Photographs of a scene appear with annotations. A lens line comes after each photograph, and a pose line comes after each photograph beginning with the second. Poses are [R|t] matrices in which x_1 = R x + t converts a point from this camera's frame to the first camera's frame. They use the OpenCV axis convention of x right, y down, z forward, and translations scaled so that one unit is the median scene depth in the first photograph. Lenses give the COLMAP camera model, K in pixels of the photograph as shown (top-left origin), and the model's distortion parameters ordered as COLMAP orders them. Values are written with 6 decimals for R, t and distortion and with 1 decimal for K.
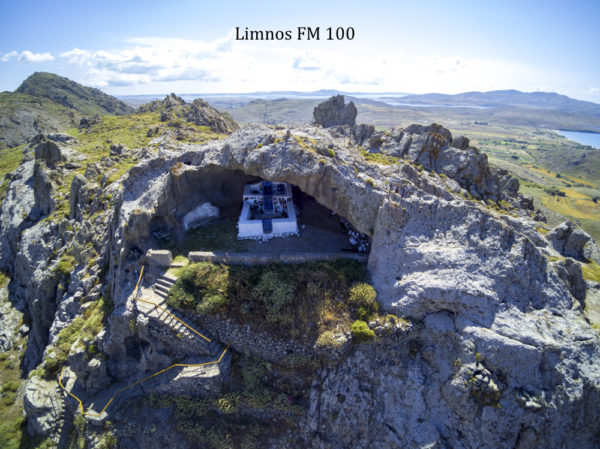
lens RADIAL K [[273.2, 0, 304.7], [0, 273.2, 221.3], [0, 0, 1]] dist [-0.040779, -0.009761]
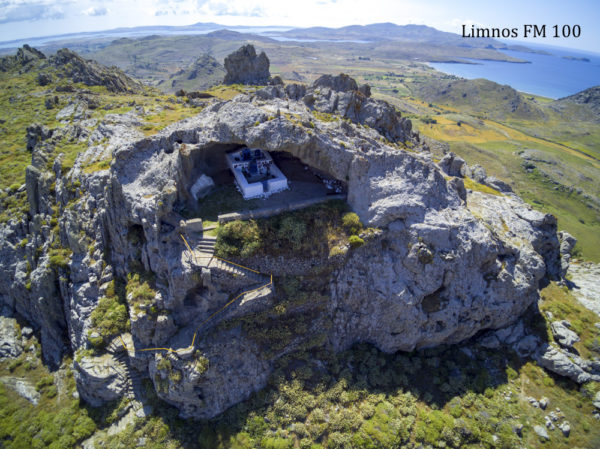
lens RADIAL K [[273.2, 0, 302.7], [0, 273.2, 220.9], [0, 0, 1]] dist [-0.040779, -0.009761]
pose [[0.934936, -0.195900, 0.295835, -0.479161], [0.137703, 0.968748, 0.206313, -0.079769], [-0.327006, -0.152152, 0.932693, -0.349829]]
